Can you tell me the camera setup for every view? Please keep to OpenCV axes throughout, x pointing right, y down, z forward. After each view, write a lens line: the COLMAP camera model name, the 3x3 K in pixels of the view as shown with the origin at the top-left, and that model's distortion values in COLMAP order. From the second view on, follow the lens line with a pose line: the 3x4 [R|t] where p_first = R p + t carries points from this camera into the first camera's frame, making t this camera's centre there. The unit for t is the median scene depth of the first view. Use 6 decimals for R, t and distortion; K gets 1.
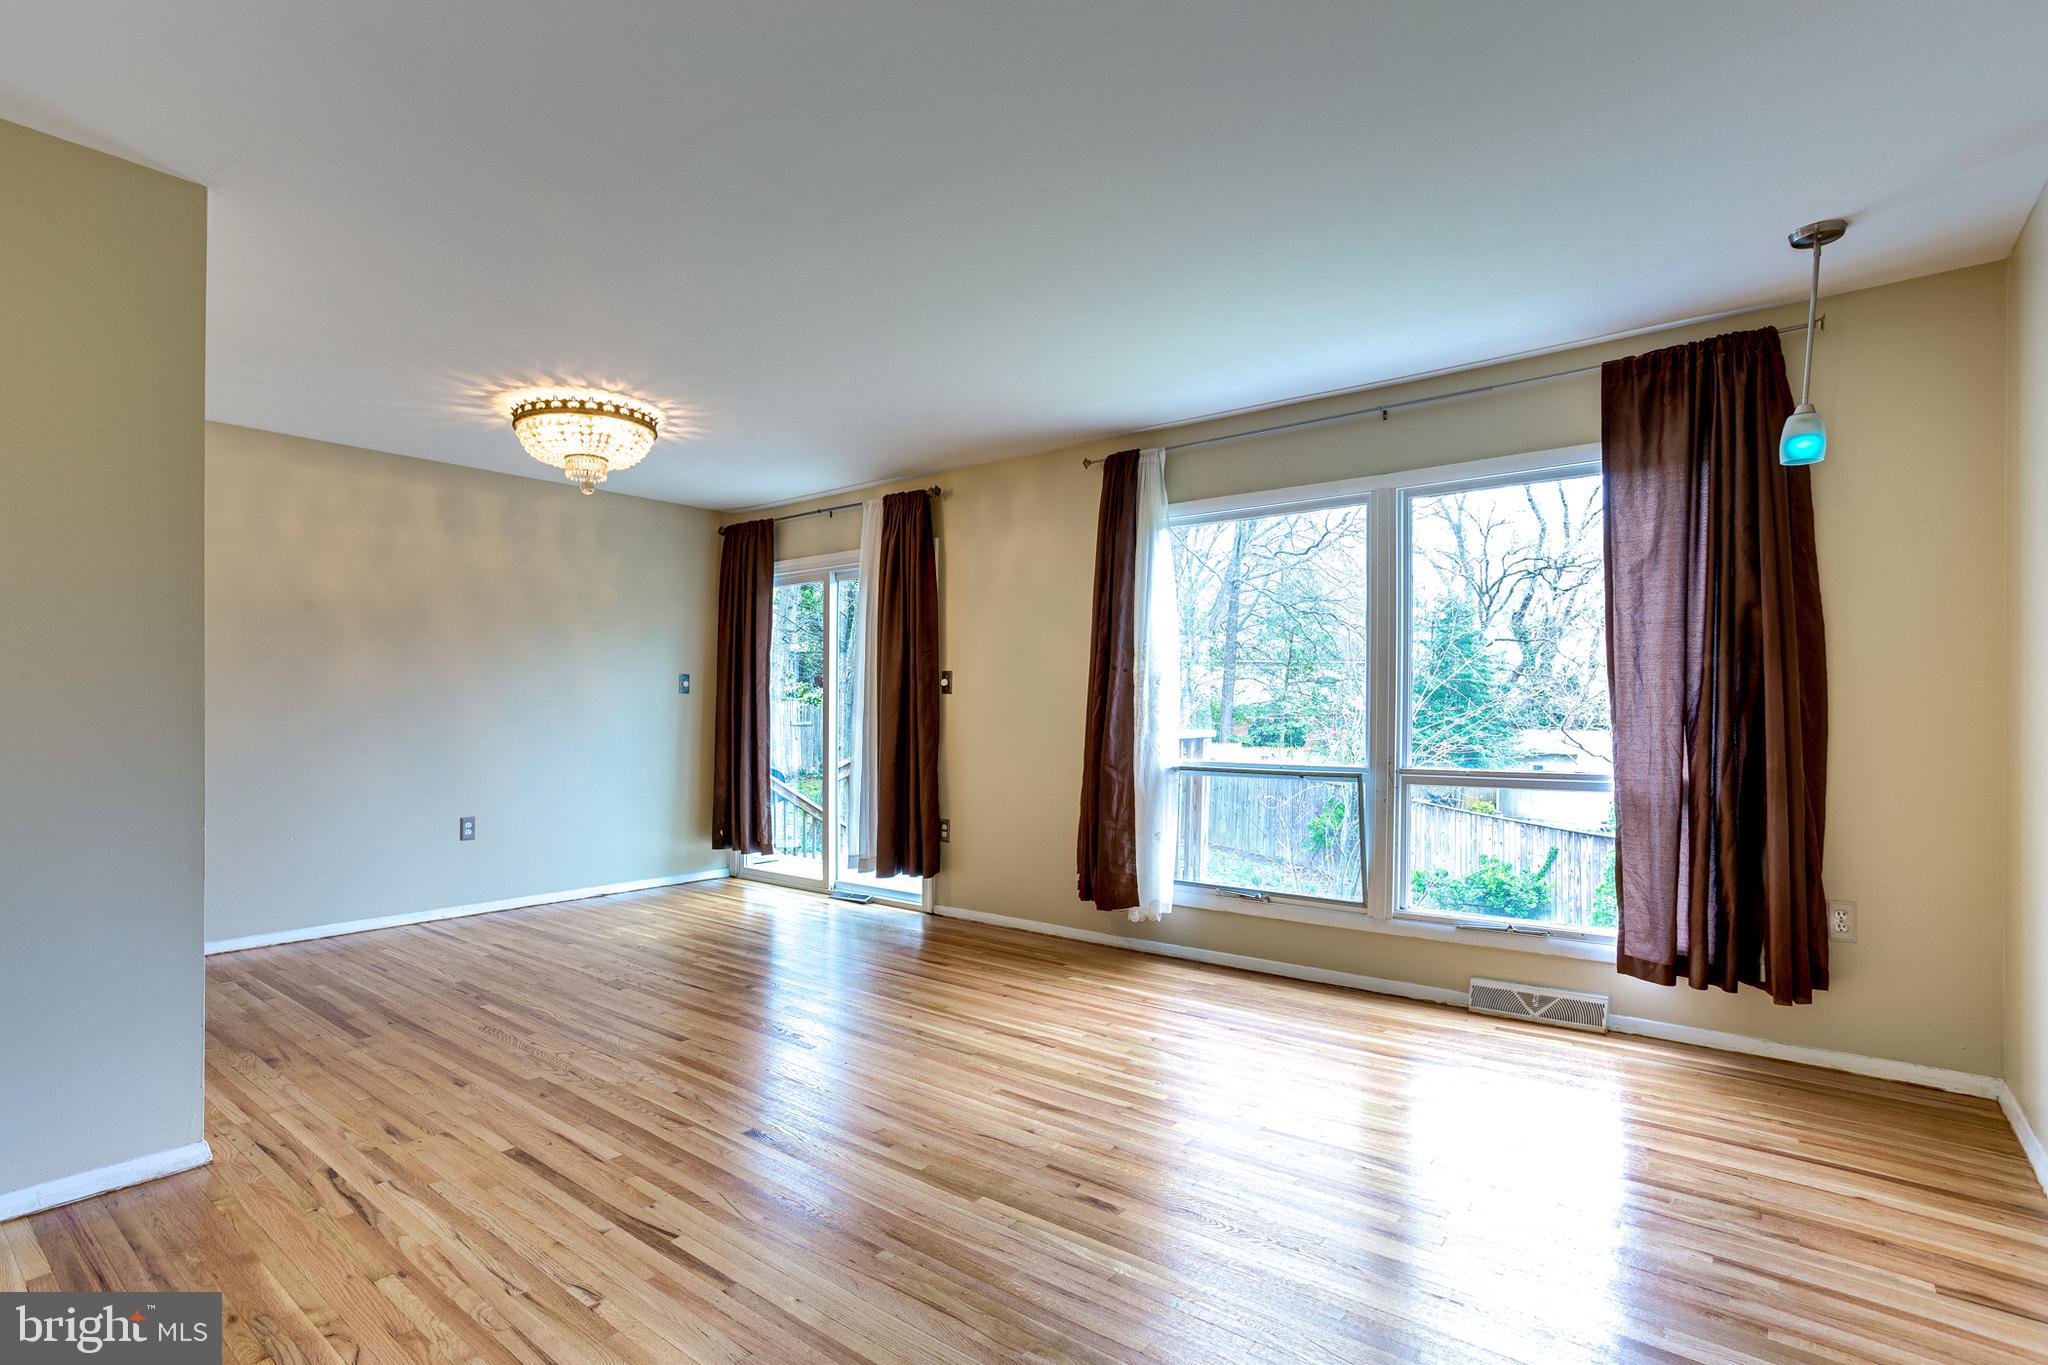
lens RADIAL K [[989.3, 0, 1023.9], [0, 989.3, 700.7], [0, 0, 1]] dist [-0.015503, 0.005776]
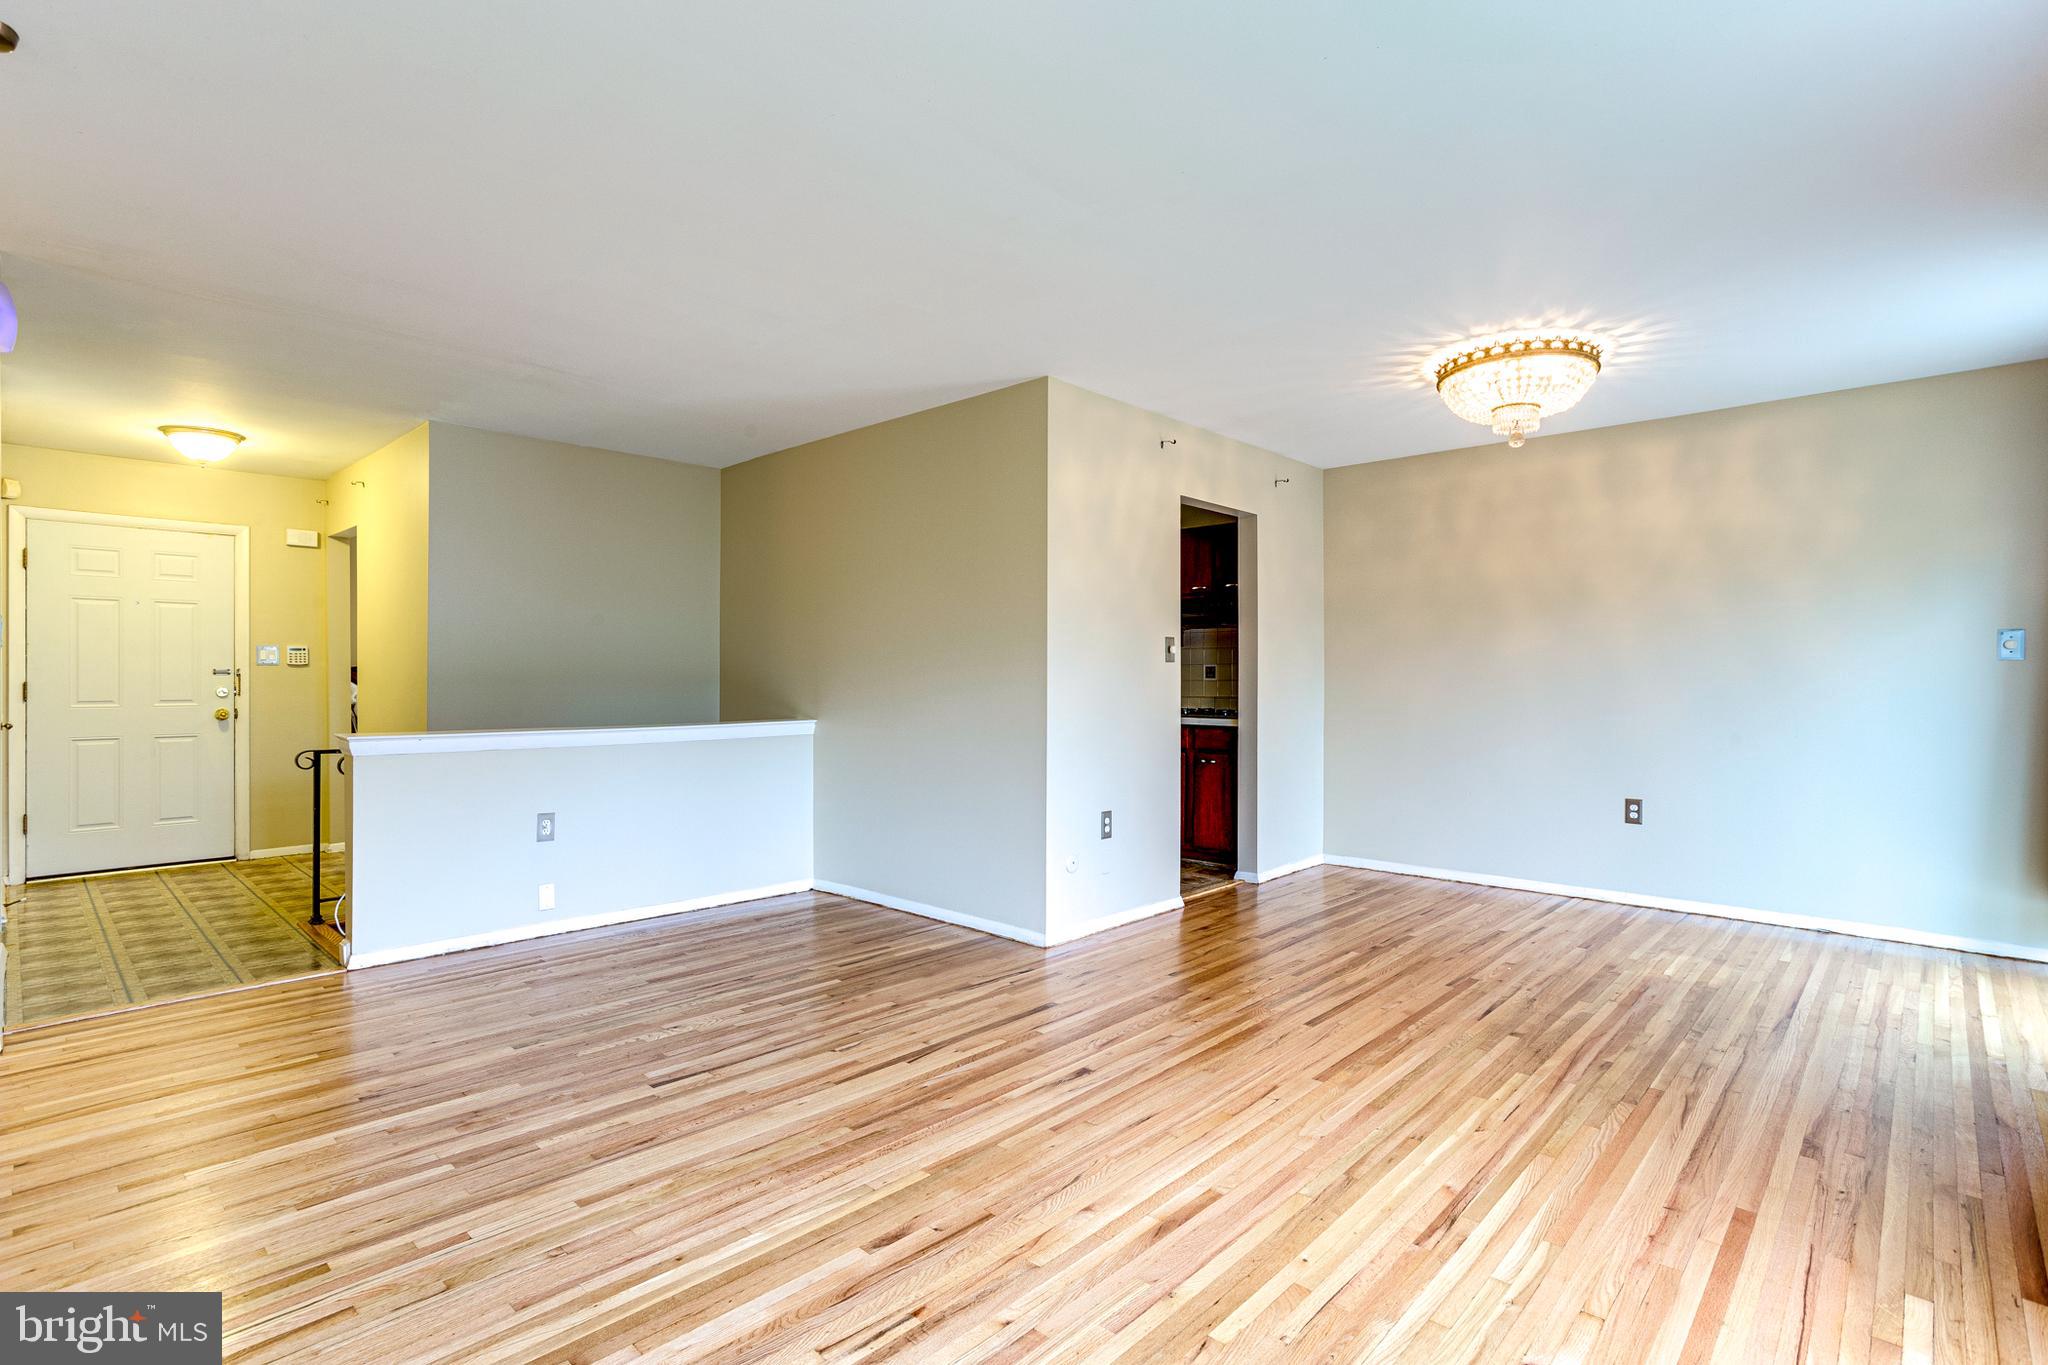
lens RADIAL K [[989.3, 0, 1032.0], [0, 989.3, 665.4], [0, 0, 1]] dist [-0.015503, 0.005776]
pose [[-0.071851, -0.013773, -0.997320, 0.593602], [0.003999, 0.999893, -0.014097, 0.004420], [0.997407, -0.005001, -0.071788, 0.739045]]
